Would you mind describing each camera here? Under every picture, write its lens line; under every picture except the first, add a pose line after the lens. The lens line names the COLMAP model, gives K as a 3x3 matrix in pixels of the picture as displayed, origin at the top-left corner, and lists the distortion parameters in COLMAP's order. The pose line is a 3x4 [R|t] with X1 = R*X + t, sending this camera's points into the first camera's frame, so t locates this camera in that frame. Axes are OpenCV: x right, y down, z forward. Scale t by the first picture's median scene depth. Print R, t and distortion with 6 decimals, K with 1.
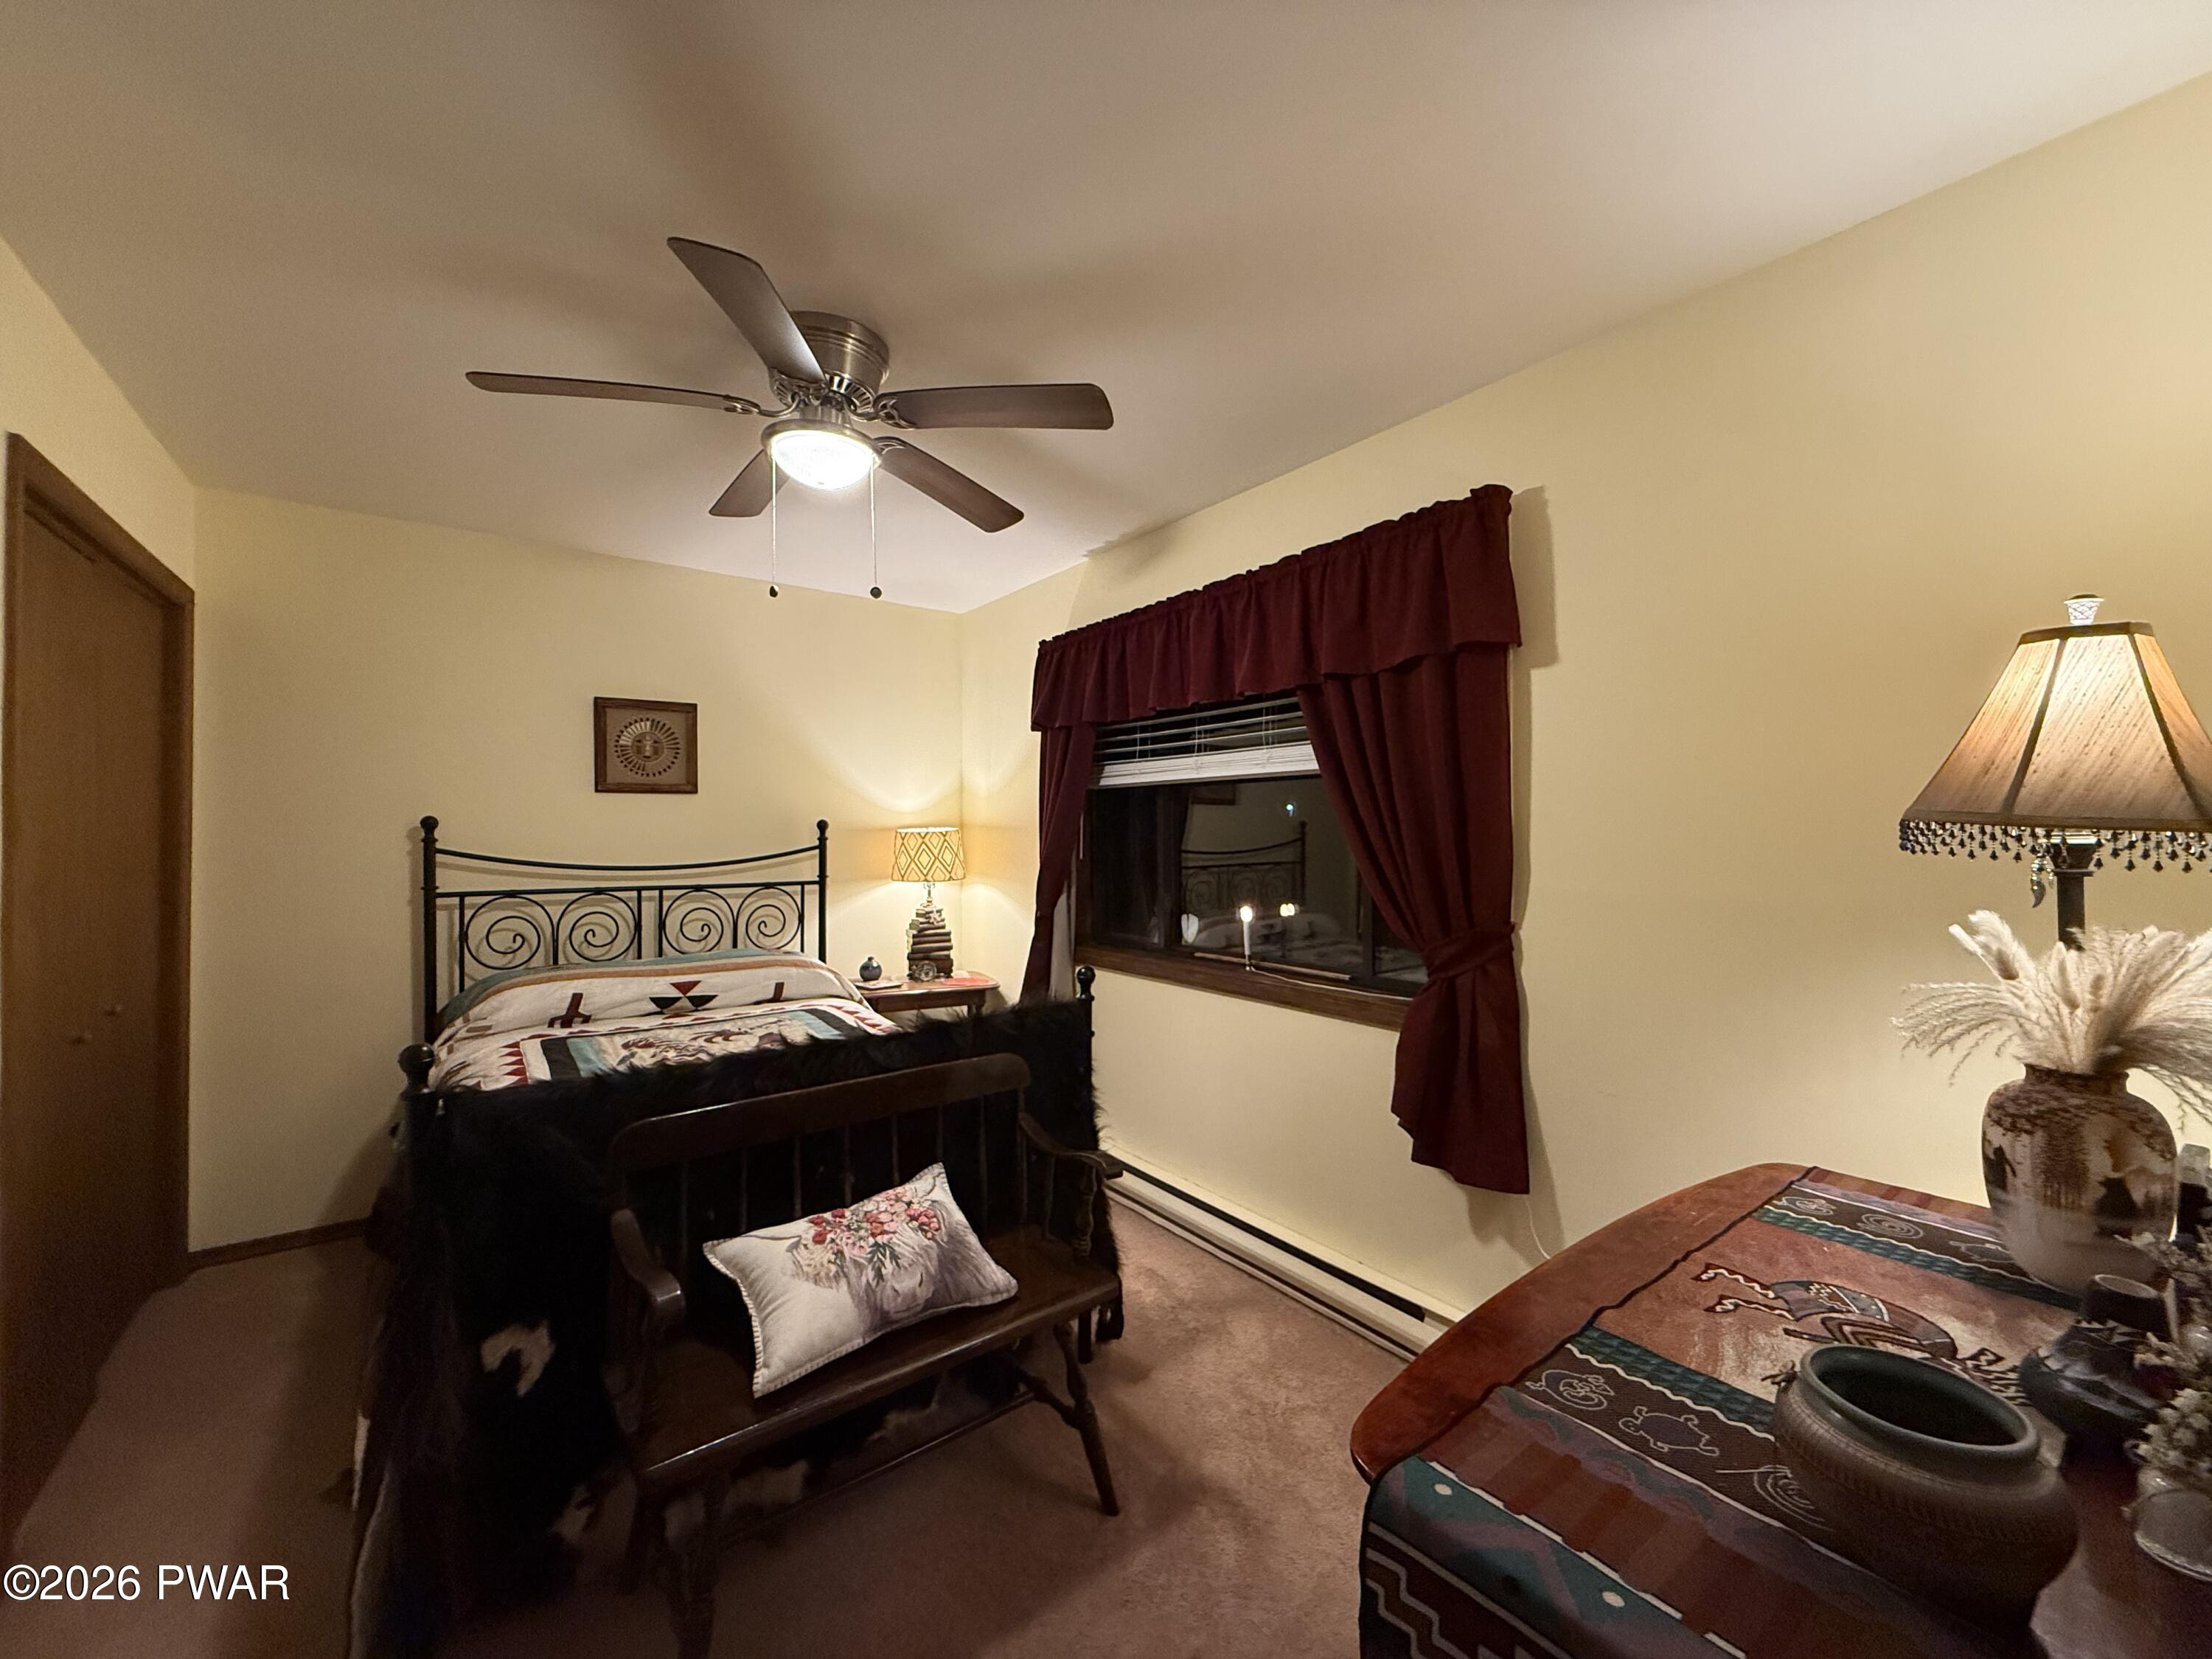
lens RADIAL K [[877.8, 0, 1099.3], [0, 877.8, 832.1], [0, 0, 1]] dist [0.001545, 0.000259]
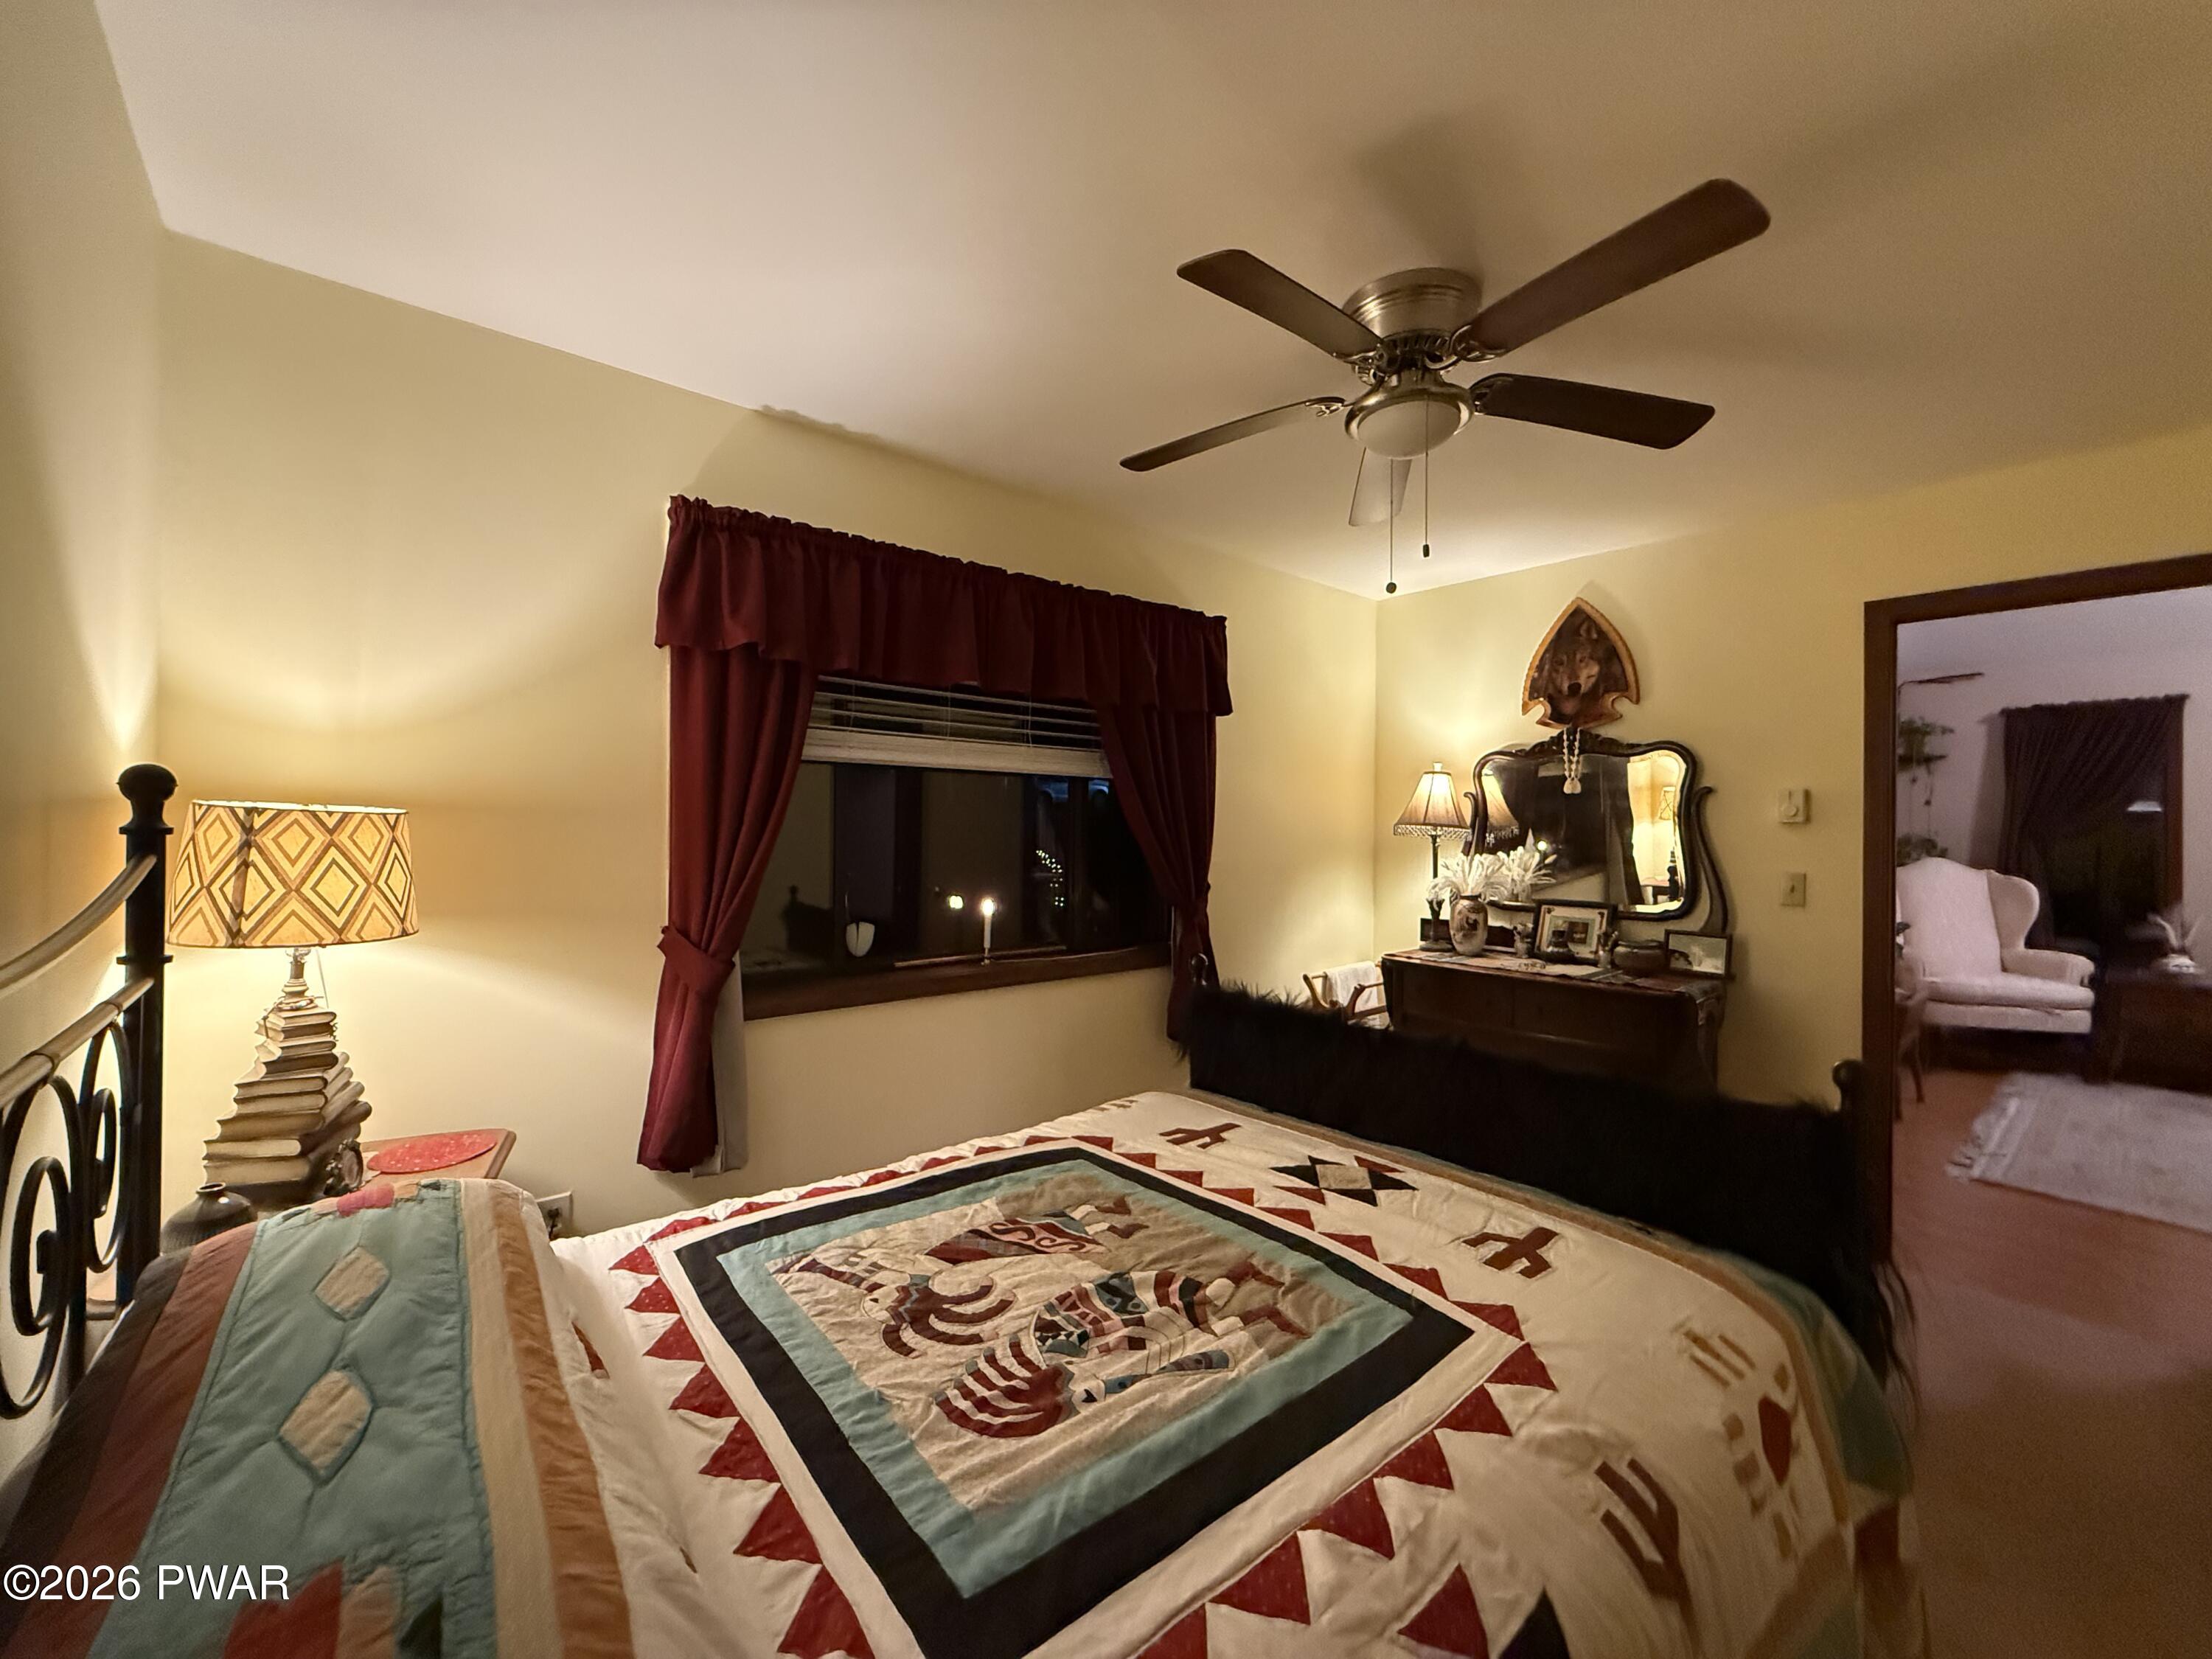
lens RADIAL K [[877.8, 0, 1105.1], [0, 877.8, 832.6], [0, 0, 1]] dist [0.001545, 0.000259]
pose [[-0.065627, 0.003403, 0.997838, -0.754261], [0.000434, 0.999994, -0.003382, 0.010691], [-0.997844, 0.000211, -0.065628, 0.845789]]
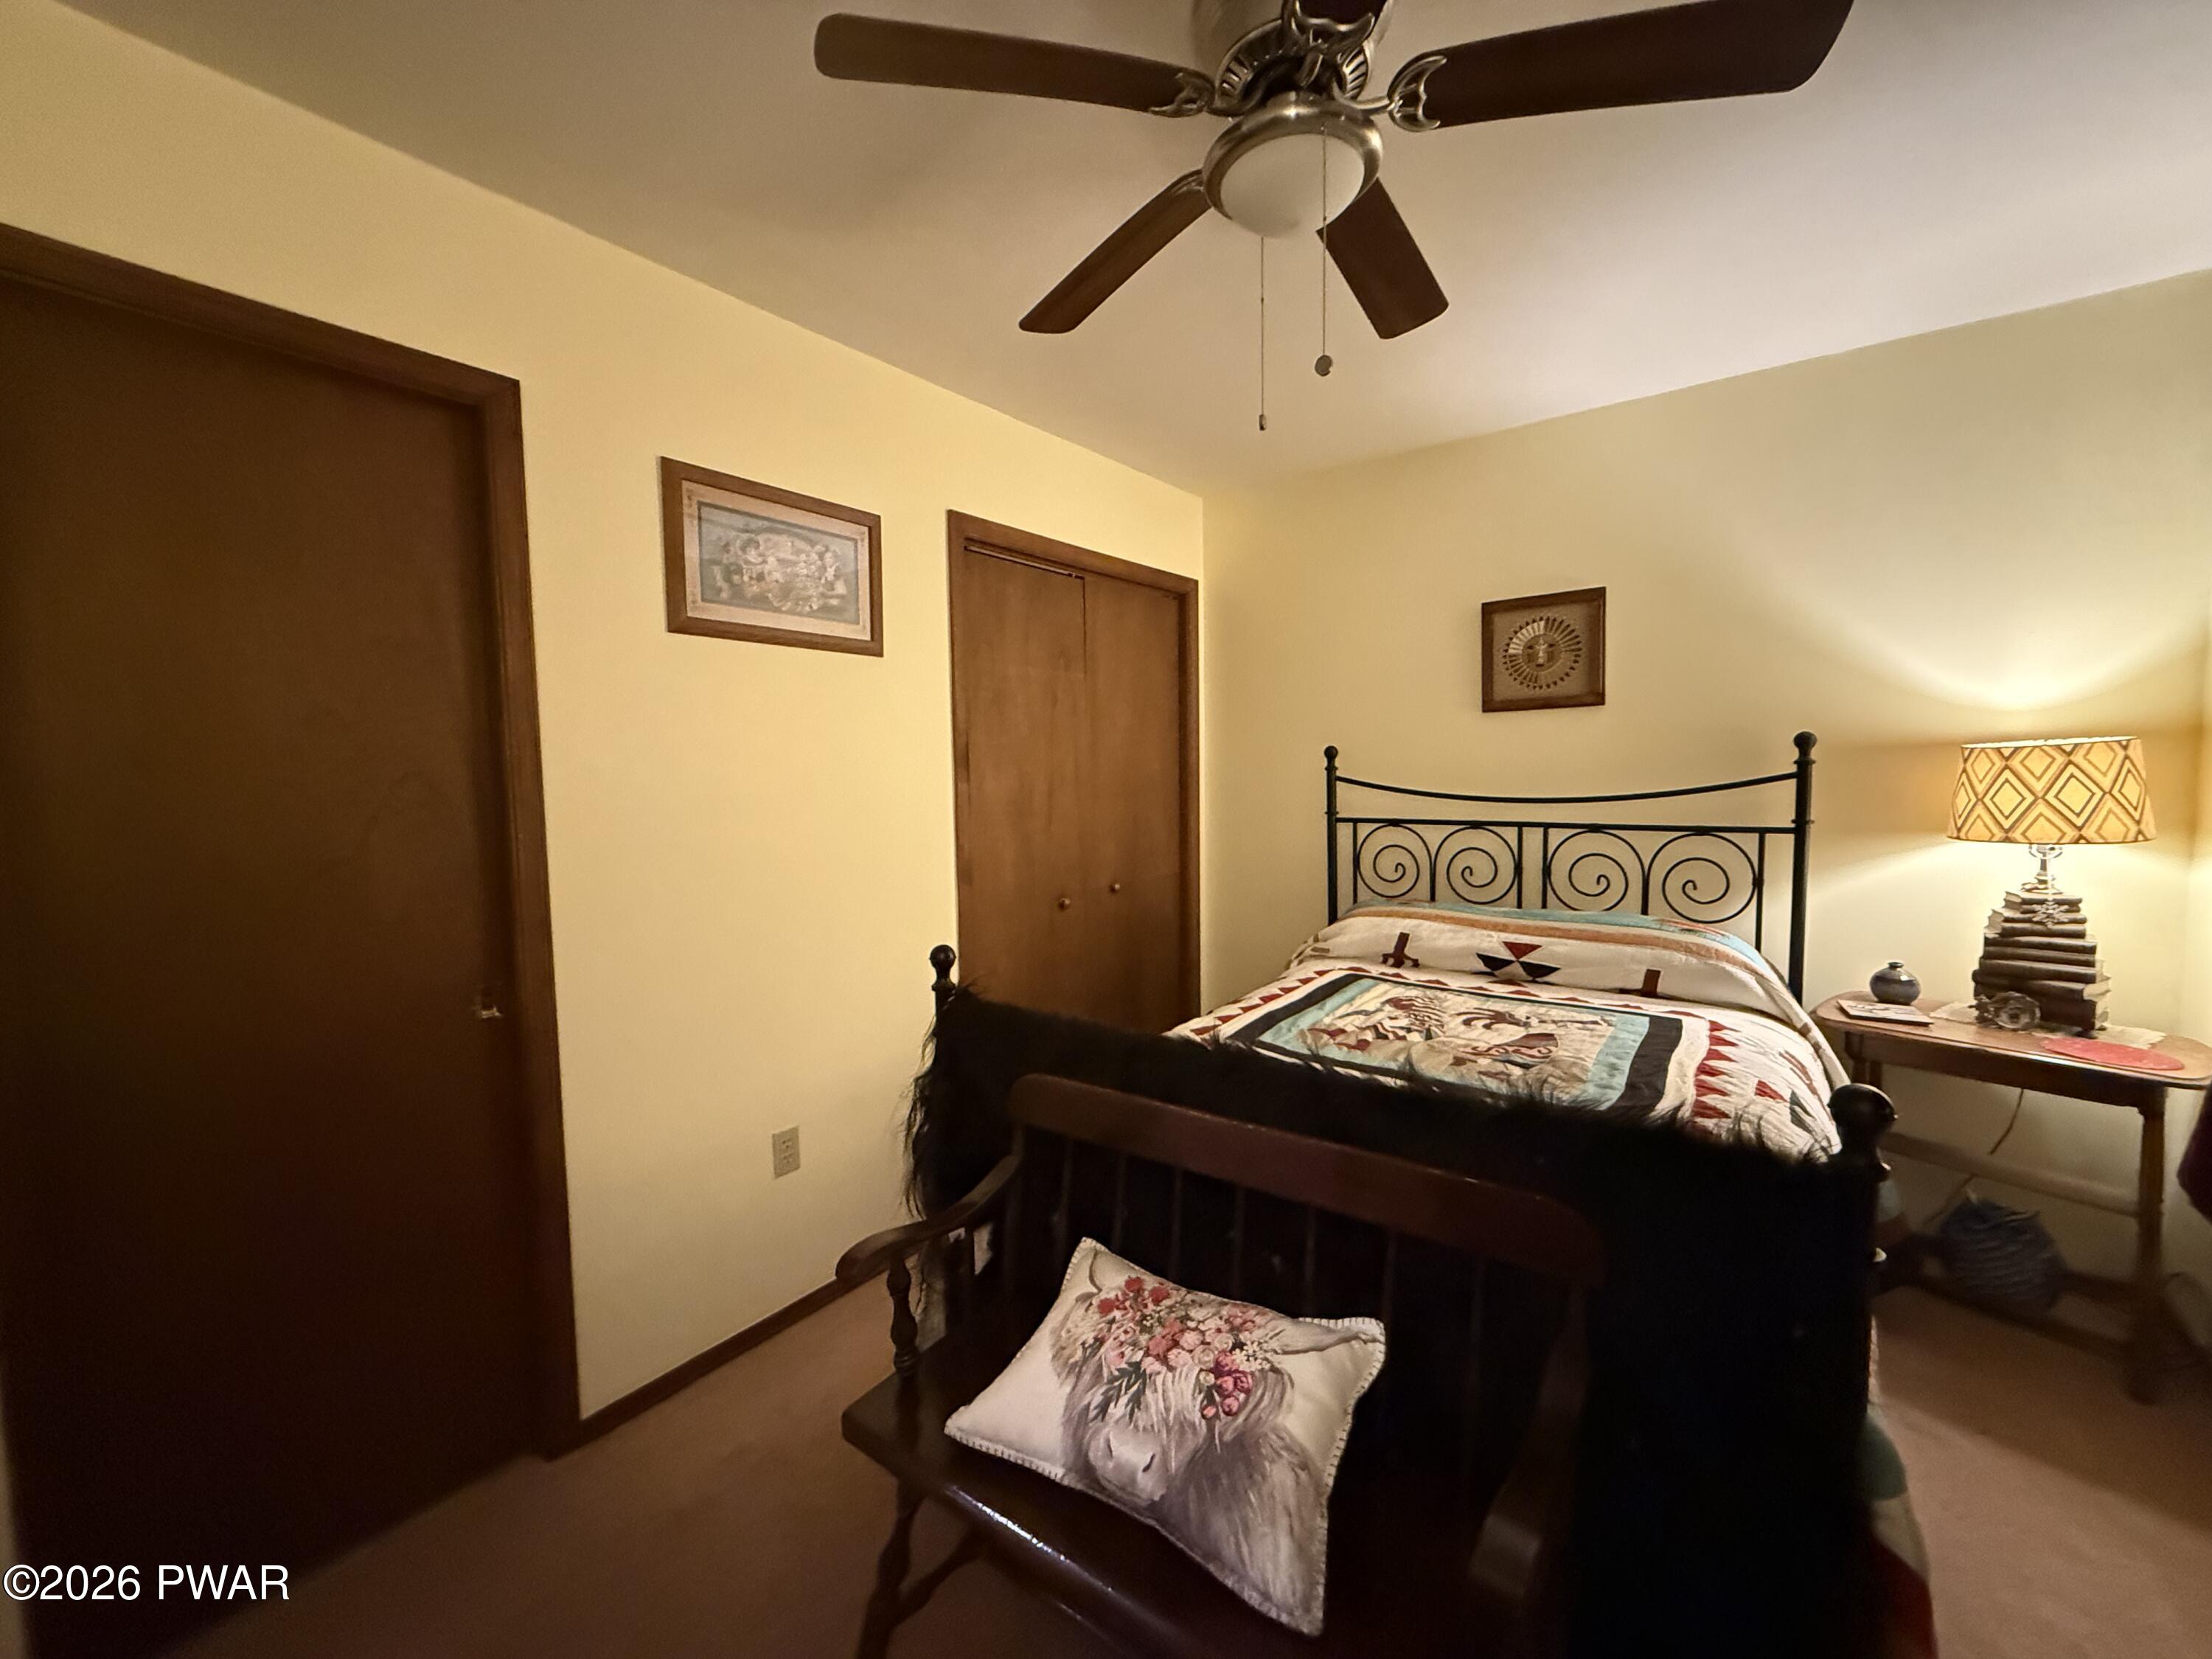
lens RADIAL K [[877.8, 0, 1101.6], [0, 877.8, 829.5], [0, 0, 1]] dist [0.001545, 0.000259]
pose [[0.273448, 0.061780, -0.959901, 0.186599], [0.017837, 0.997438, 0.069277, 0.003946], [0.961721, -0.036066, 0.271645, 0.409849]]
